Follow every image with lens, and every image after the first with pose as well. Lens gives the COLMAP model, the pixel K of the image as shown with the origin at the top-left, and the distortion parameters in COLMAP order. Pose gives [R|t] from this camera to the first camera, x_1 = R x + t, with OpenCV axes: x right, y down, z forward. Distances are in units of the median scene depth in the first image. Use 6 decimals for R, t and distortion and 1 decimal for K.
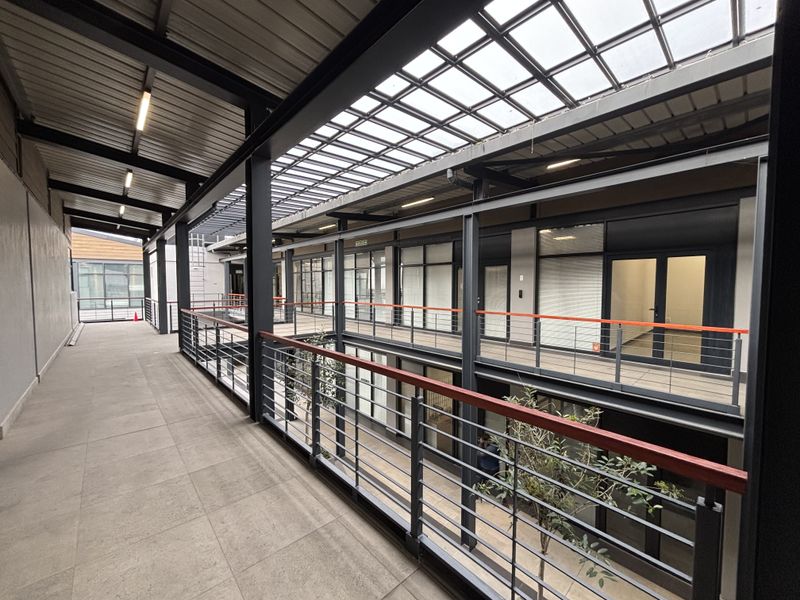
lens RADIAL K [[321.6, 0, 397.1], [0, 321.6, 297.5], [0, 0, 1]] dist [-0.004705, 0.000719]
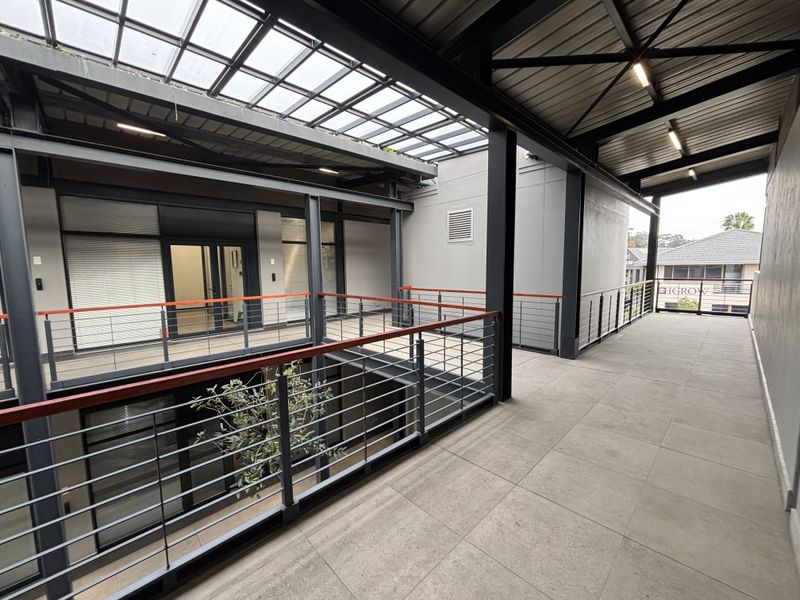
lens RADIAL K [[321.6, 0, 397.6], [0, 321.6, 301.5], [0, 0, 1]] dist [-0.004705, 0.000719]
pose [[-0.020713, -0.105832, 0.994168, -0.403593], [0.046768, 0.993191, 0.106702, -0.012528], [-0.998691, 0.048705, -0.015623, 0.324195]]
